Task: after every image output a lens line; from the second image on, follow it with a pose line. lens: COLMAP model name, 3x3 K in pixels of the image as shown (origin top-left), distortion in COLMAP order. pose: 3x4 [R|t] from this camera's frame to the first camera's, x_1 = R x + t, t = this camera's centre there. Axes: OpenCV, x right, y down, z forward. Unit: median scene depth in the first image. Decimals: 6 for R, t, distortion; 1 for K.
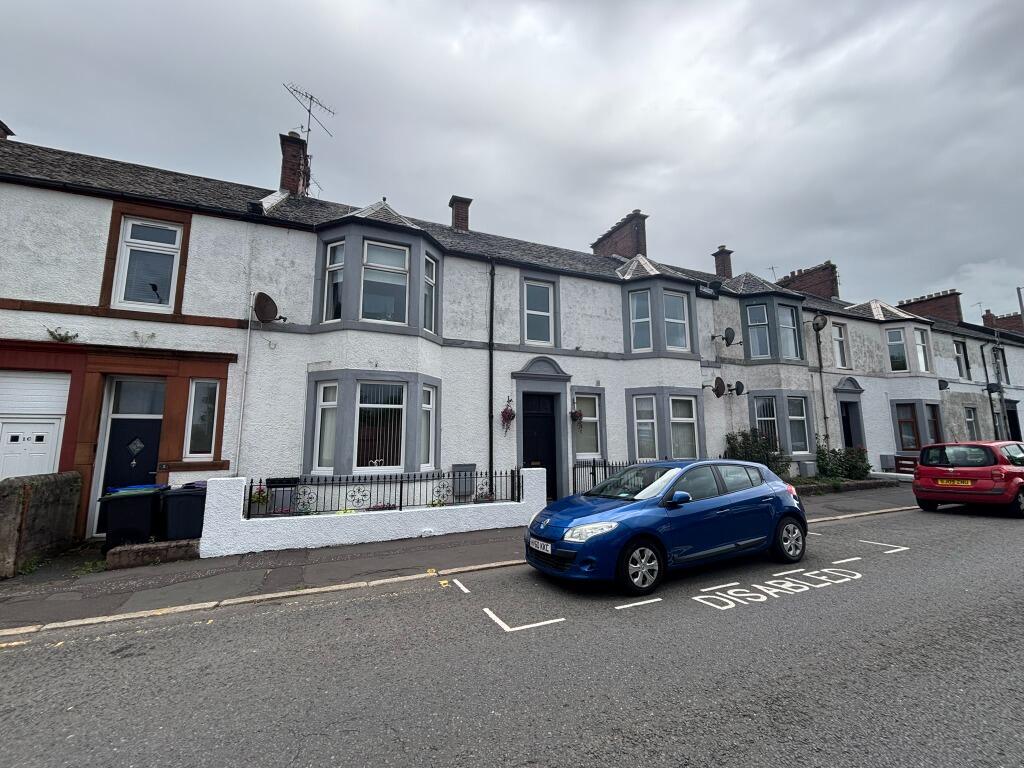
lens RADIAL K [[414.7, 0, 512.9], [0, 414.7, 382.7], [0, 0, 1]] dist [0.001343, 0.000075]
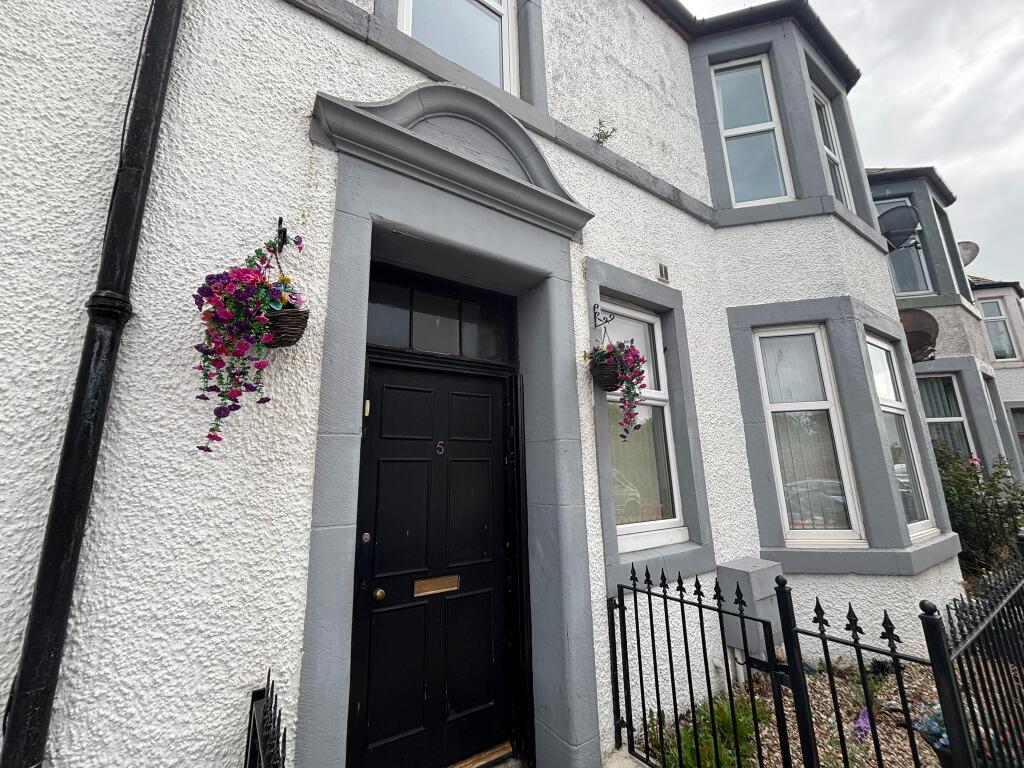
lens RADIAL K [[414.7, 0, 511.6], [0, 414.7, 381.2], [0, 0, 1]] dist [0.001343, 0.000075]
pose [[0.982510, 0.022534, 0.184841, 0.050505], [-0.006507, 0.996199, -0.086859, 0.107235], [-0.186096, 0.084137, 0.978922, 0.771860]]
